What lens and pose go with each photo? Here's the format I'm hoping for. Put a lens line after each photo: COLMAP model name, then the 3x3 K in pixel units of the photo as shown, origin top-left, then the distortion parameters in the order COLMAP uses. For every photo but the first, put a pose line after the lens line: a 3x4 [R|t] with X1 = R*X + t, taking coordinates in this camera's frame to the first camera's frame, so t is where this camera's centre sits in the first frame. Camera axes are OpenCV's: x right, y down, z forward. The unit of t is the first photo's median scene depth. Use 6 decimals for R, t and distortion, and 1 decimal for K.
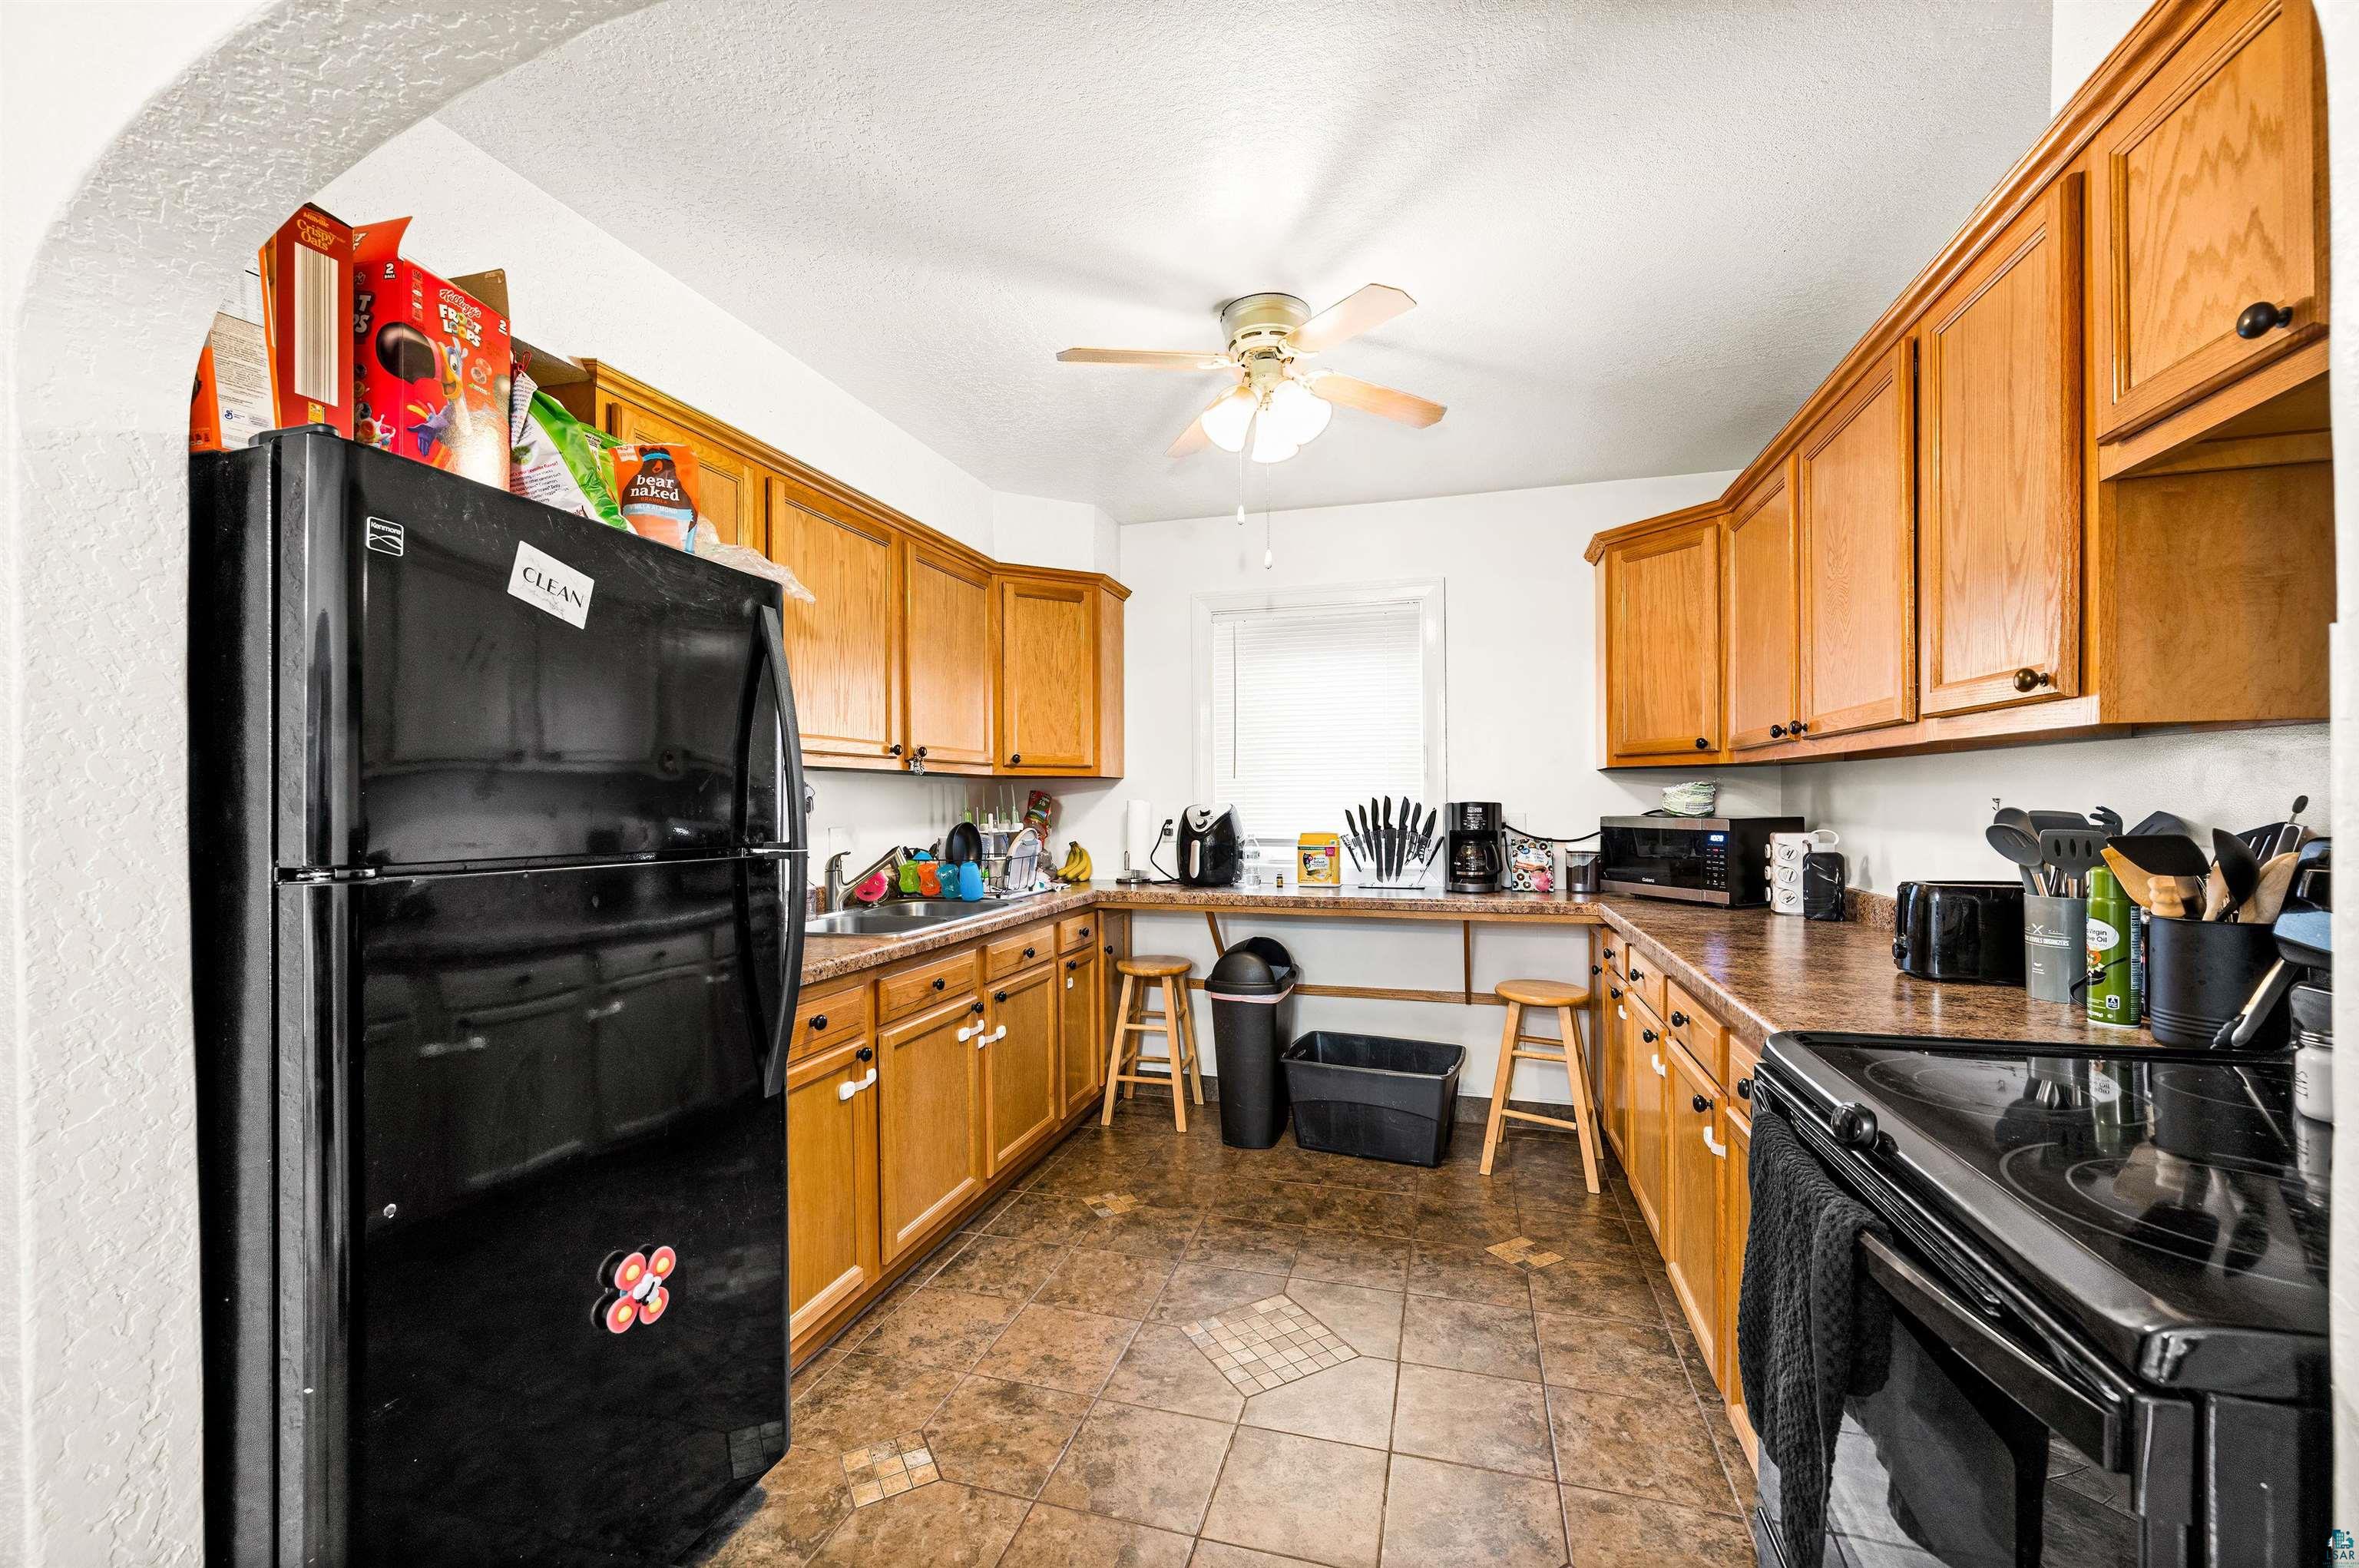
lens RADIAL K [[942.1, 0, 1182.6], [0, 942.1, 796.0], [0, 0, 1]] dist [-0.001243, 0.000608]
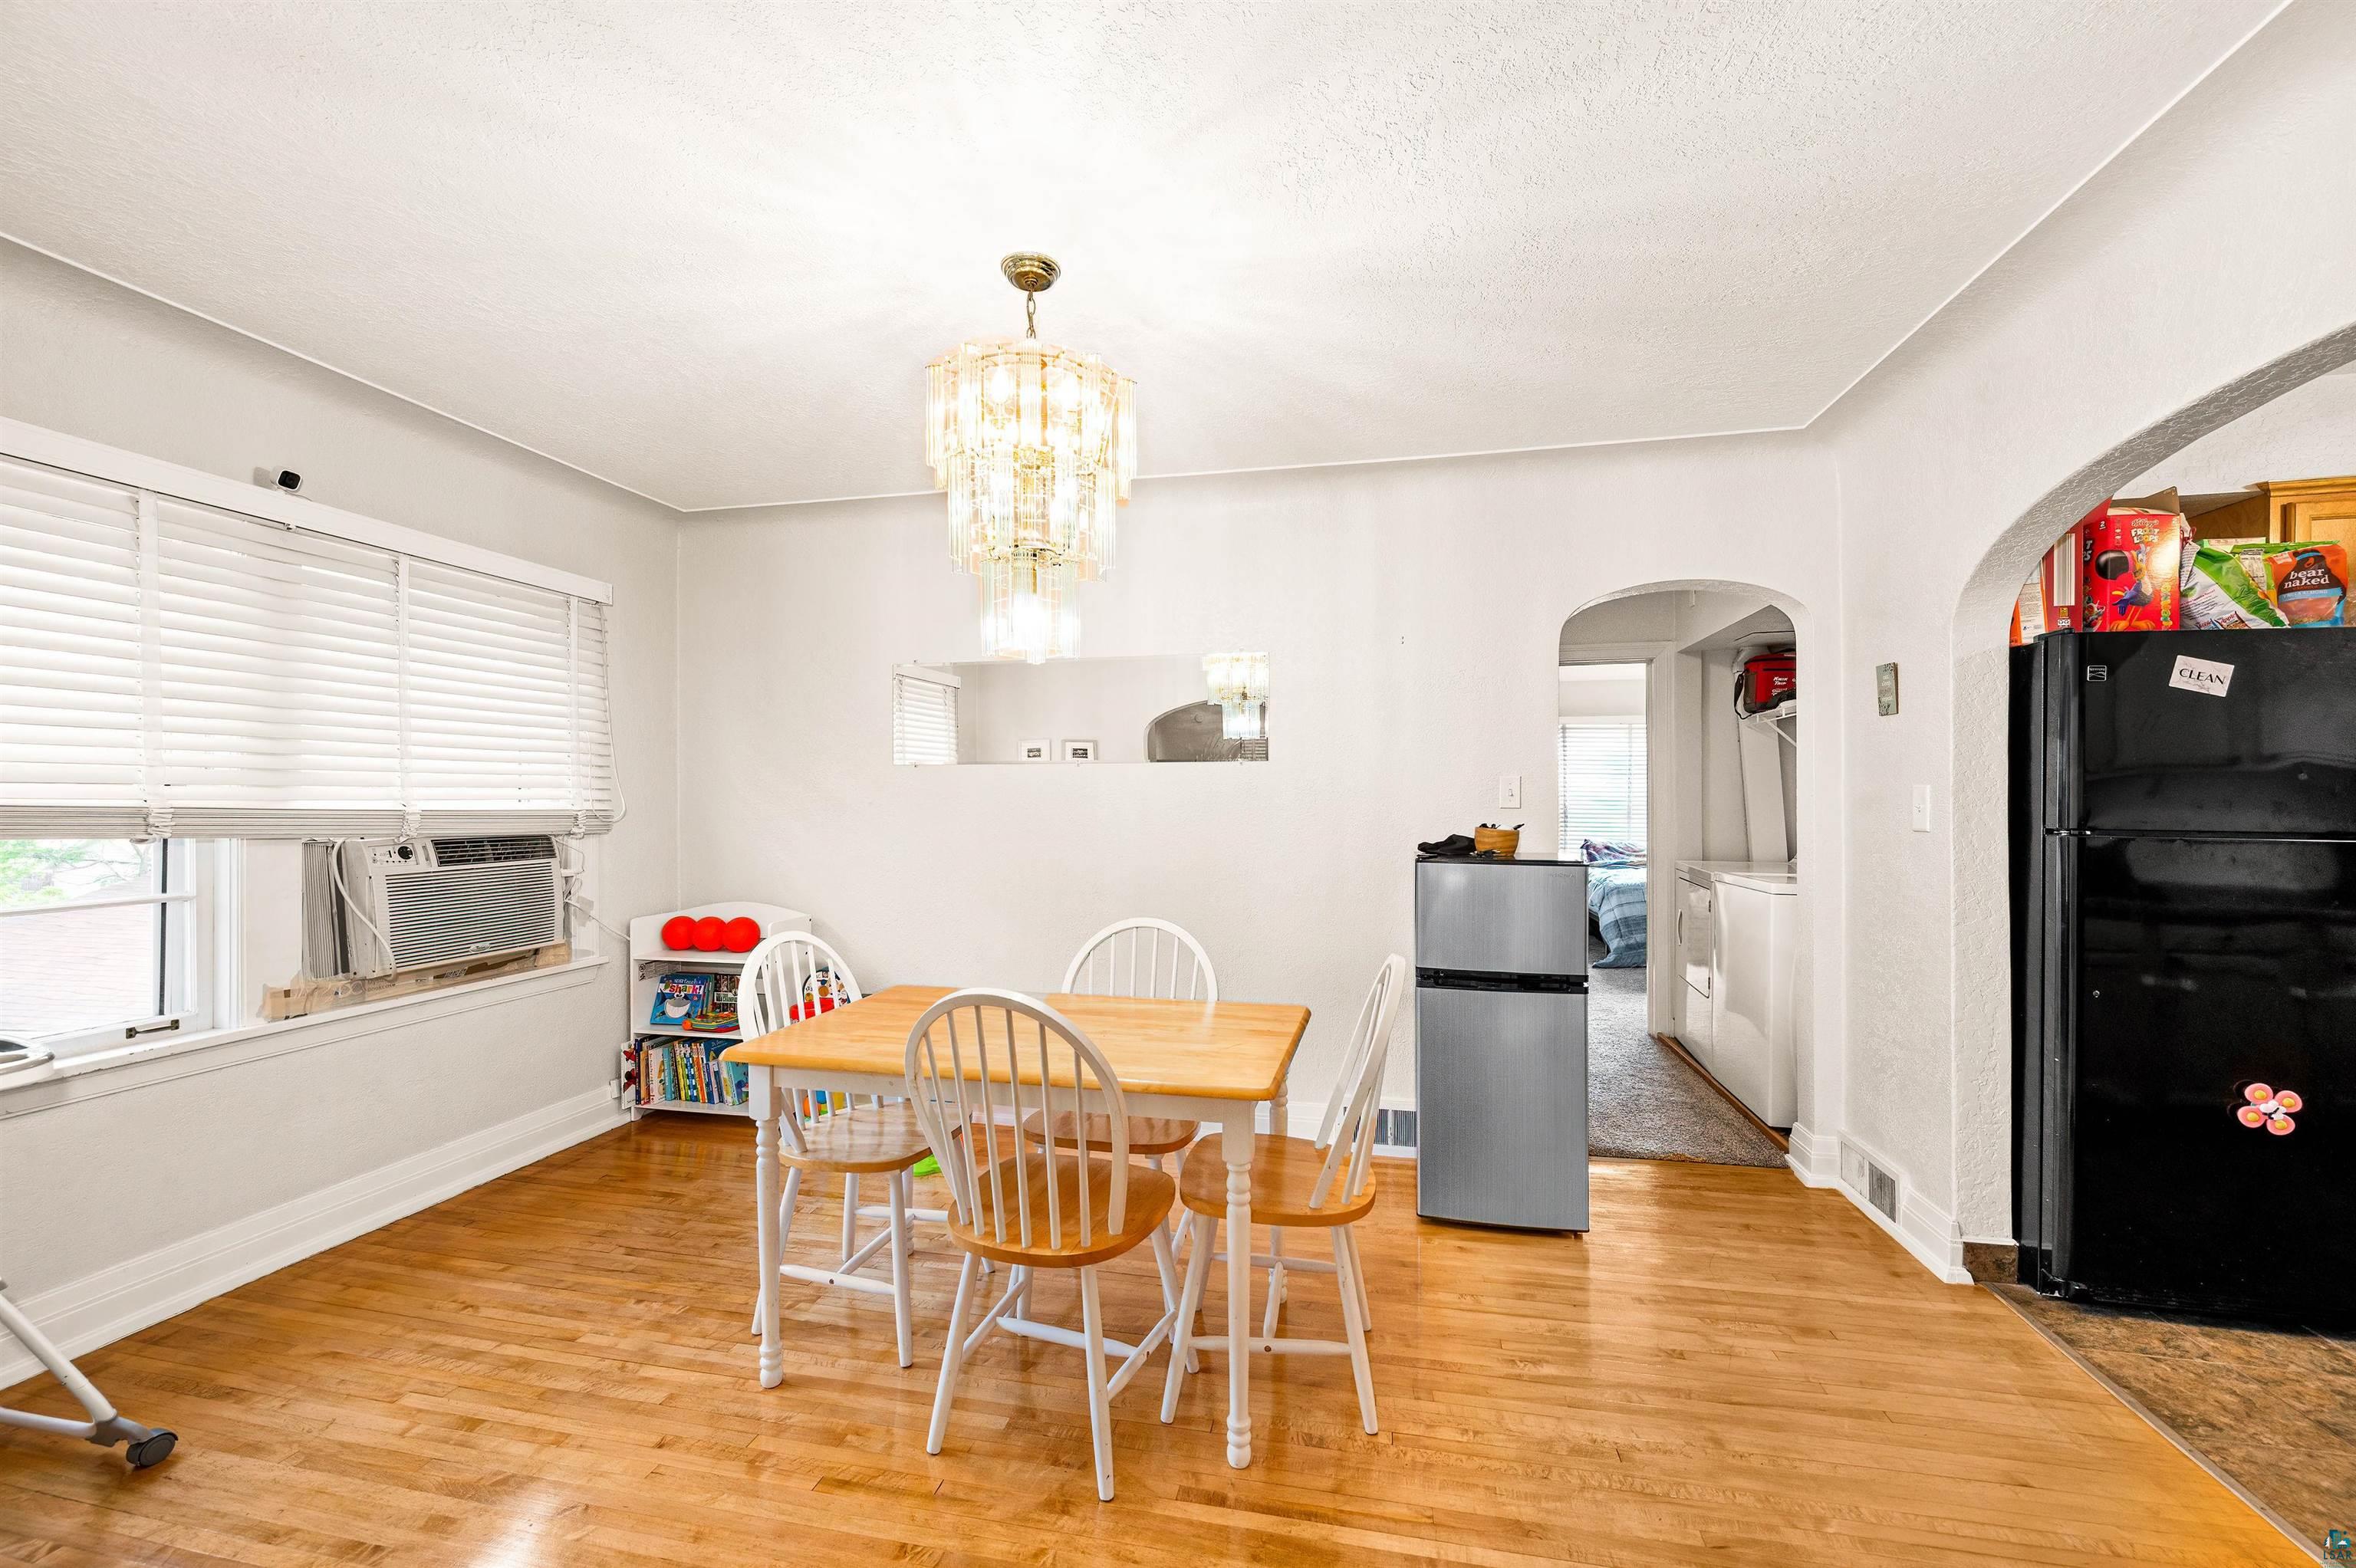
lens RADIAL K [[940.8, 0, 1181.1], [0, 940.8, 796.0], [0, 0, 1]] dist [-0.001243, 0.000608]
pose [[0.072794, 0.007518, -0.997319, 0.948205], [0.000996, 0.999971, 0.007610, -0.017122], [0.997347, -0.001548, 0.072784, -1.027295]]
